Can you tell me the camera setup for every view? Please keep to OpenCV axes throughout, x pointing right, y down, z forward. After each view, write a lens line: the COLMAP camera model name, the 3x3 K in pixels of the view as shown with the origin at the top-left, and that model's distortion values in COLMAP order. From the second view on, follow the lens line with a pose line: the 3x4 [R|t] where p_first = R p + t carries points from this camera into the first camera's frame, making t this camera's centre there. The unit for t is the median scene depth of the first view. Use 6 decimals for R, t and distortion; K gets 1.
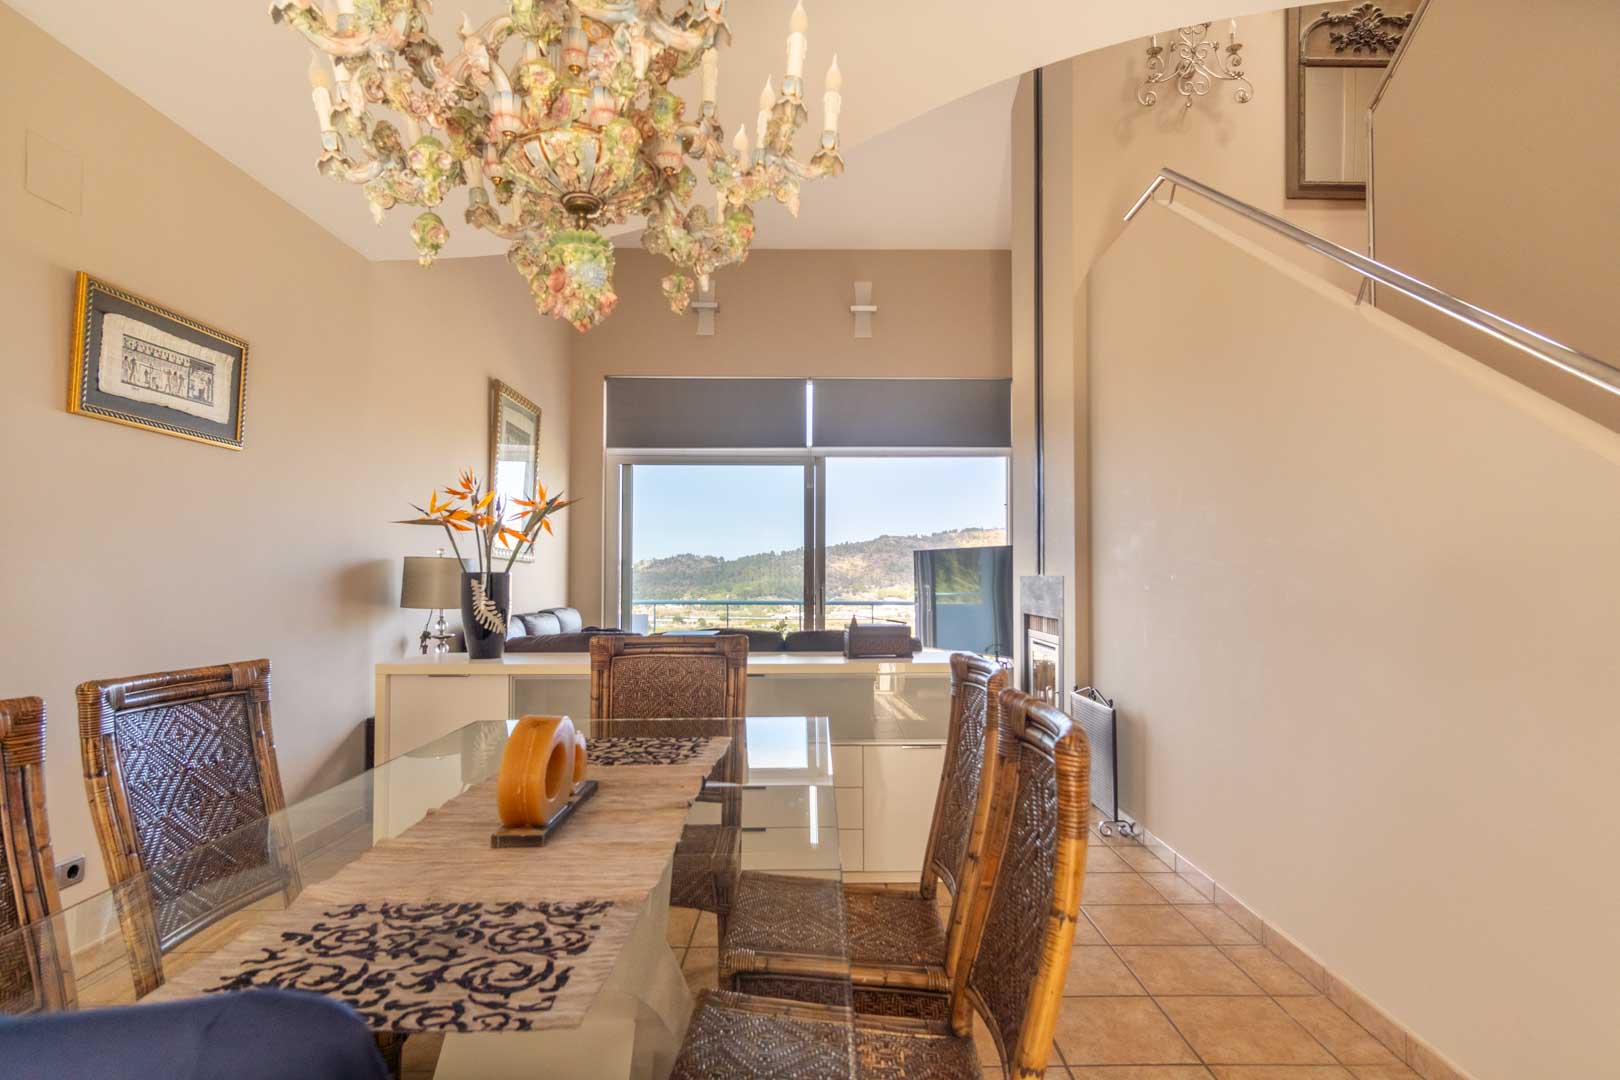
lens RADIAL K [[892.3, 0, 810.0], [0, 892.3, 540.0], [0, 0, 1]] dist [-0.005937, -0.000652]
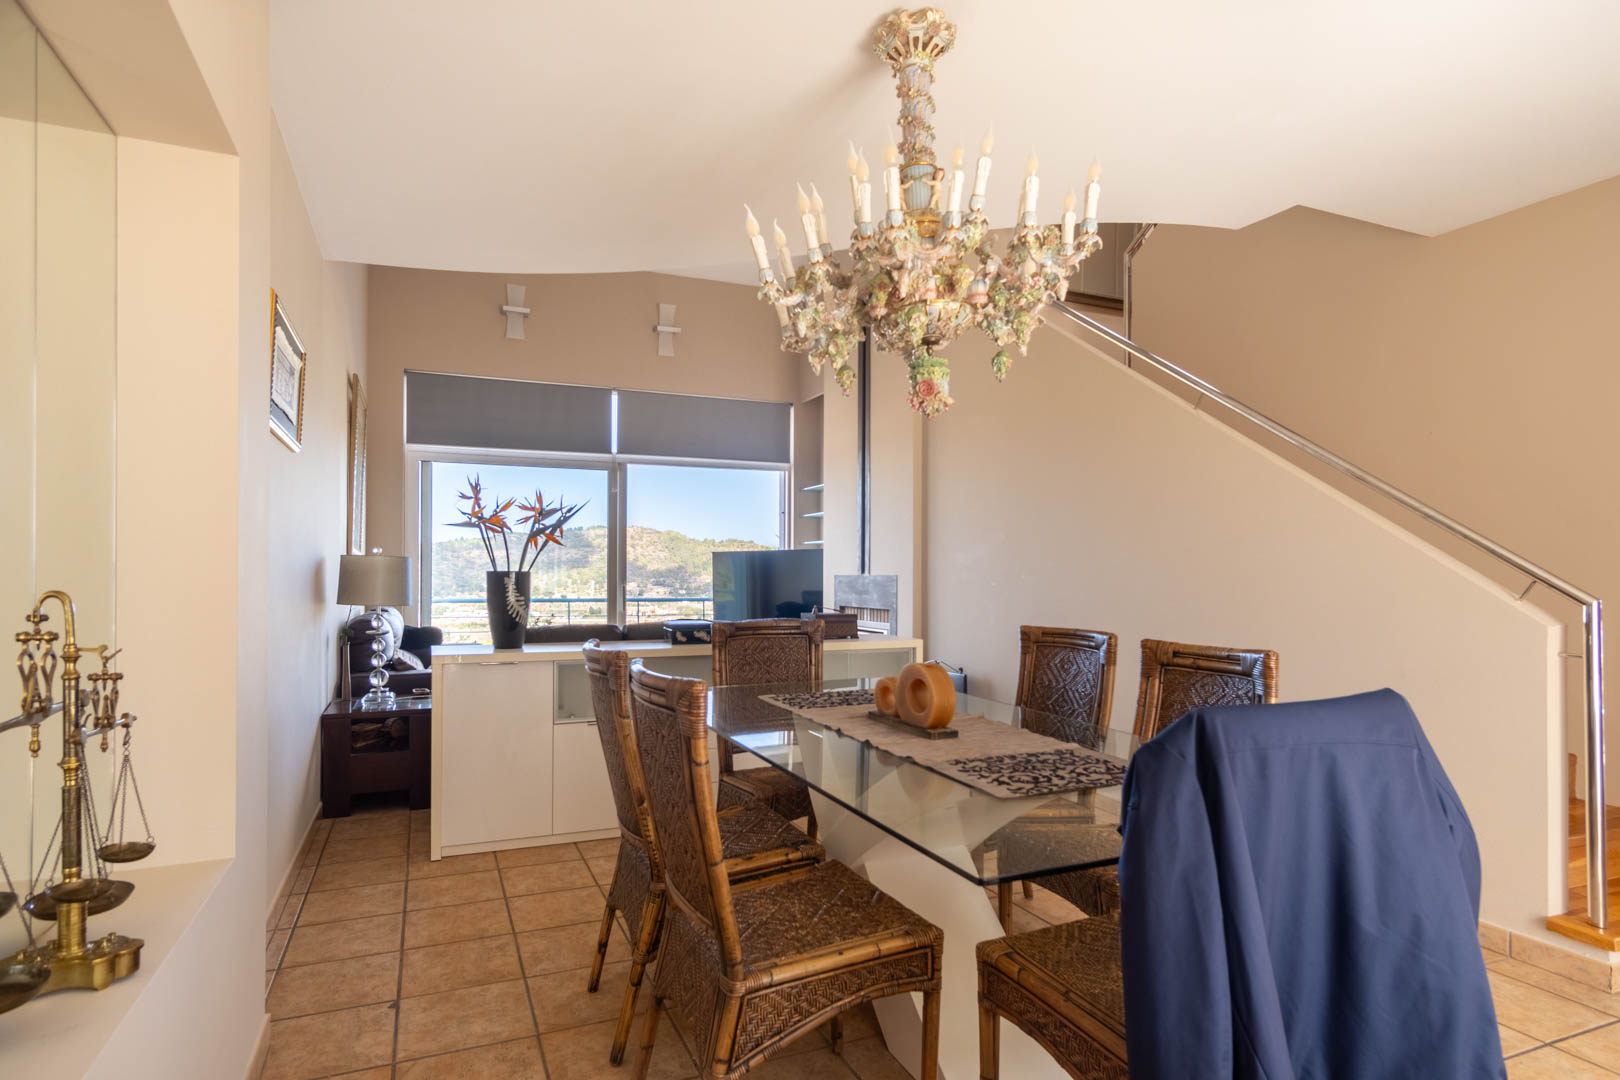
lens RADIAL K [[880.7, 0, 810.0], [0, 880.7, 540.0], [0, 0, 1]] dist [0.003896, 0.000130]
pose [[0.928298, 0.013828, 0.371579, -0.172670], [-0.013911, 0.999900, -0.002456, -0.001816], [-0.371576, -0.002889, 0.928398, -0.061100]]
